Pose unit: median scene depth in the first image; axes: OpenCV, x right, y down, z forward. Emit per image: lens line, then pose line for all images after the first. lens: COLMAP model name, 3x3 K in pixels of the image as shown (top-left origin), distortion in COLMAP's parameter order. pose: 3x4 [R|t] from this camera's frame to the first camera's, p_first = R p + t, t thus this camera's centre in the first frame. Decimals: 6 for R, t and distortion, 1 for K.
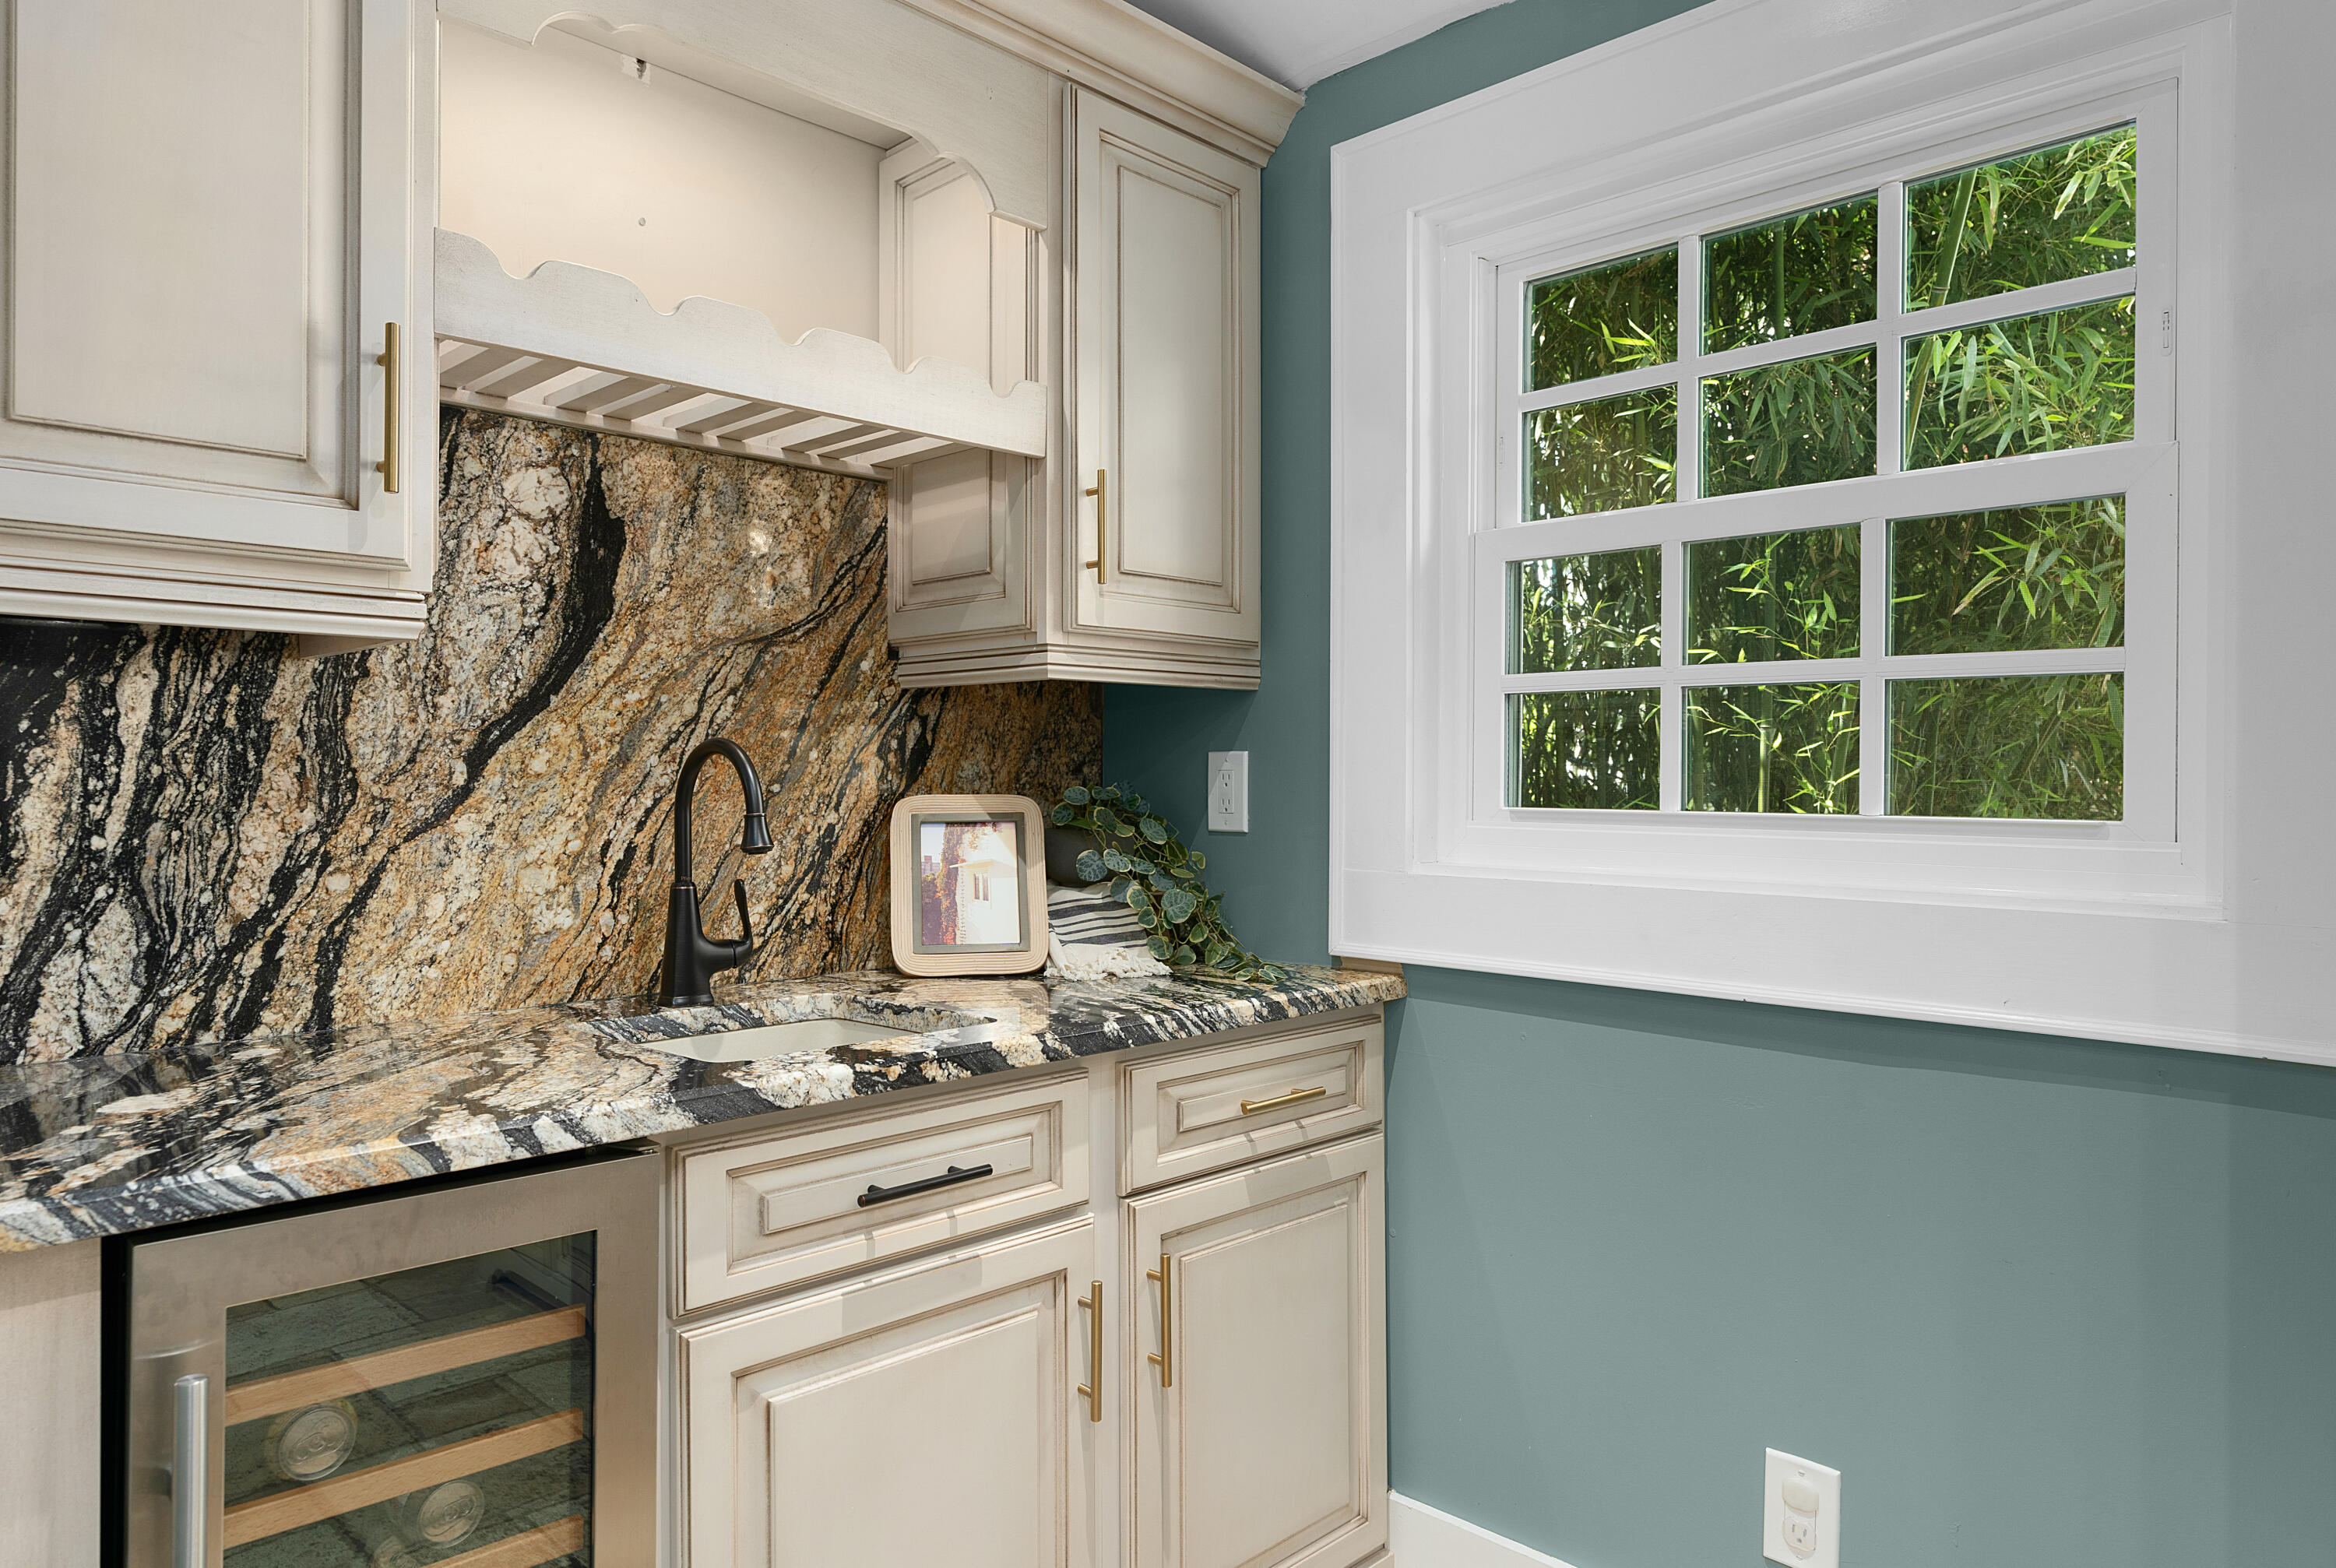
lens RADIAL K [[1444.2, 0, 1171.7], [0, 1444.2, 789.1], [0, 0, 1]] dist [-0.006098, 0.000506]
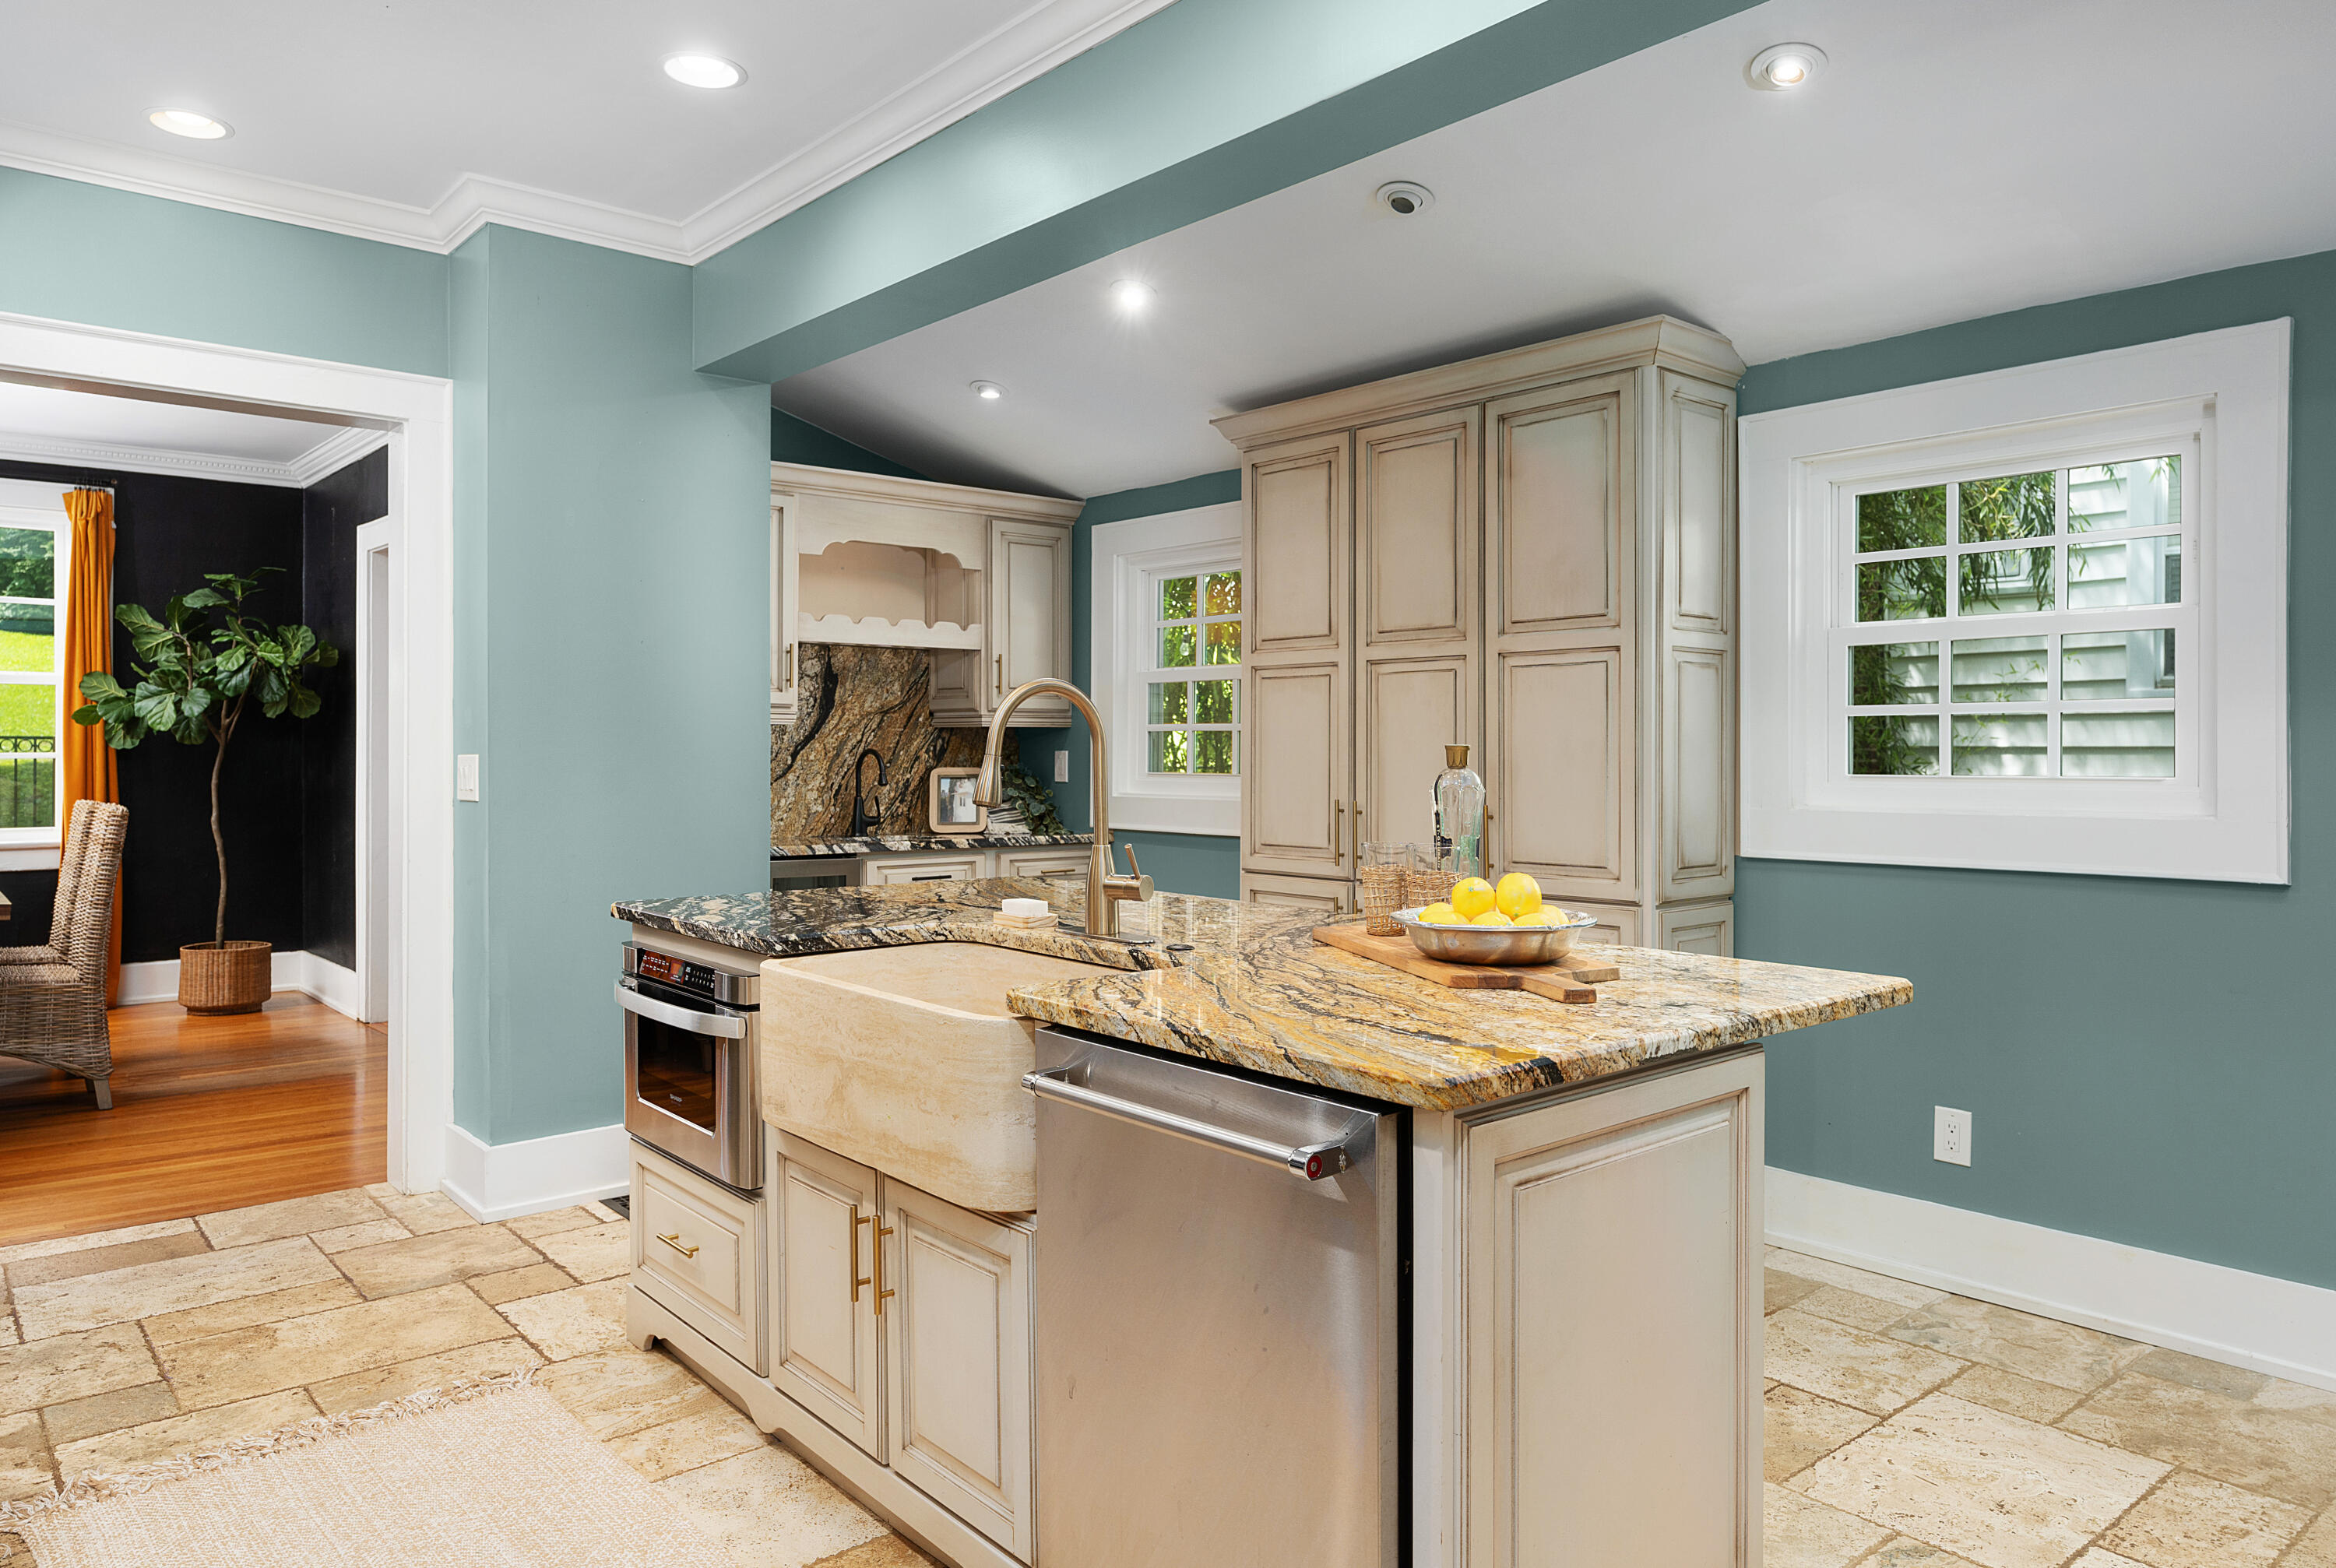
lens RADIAL K [[1537.0, 0, 1165.1], [0, 1537.0, 769.4], [0, 0, 1]] dist [0.002041, -0.000023]
pose [[0.996735, 0.001206, -0.080738, 0.510978], [-0.000969, 0.999995, 0.002975, -0.001539], [0.080741, -0.002887, 0.996731, -1.964781]]
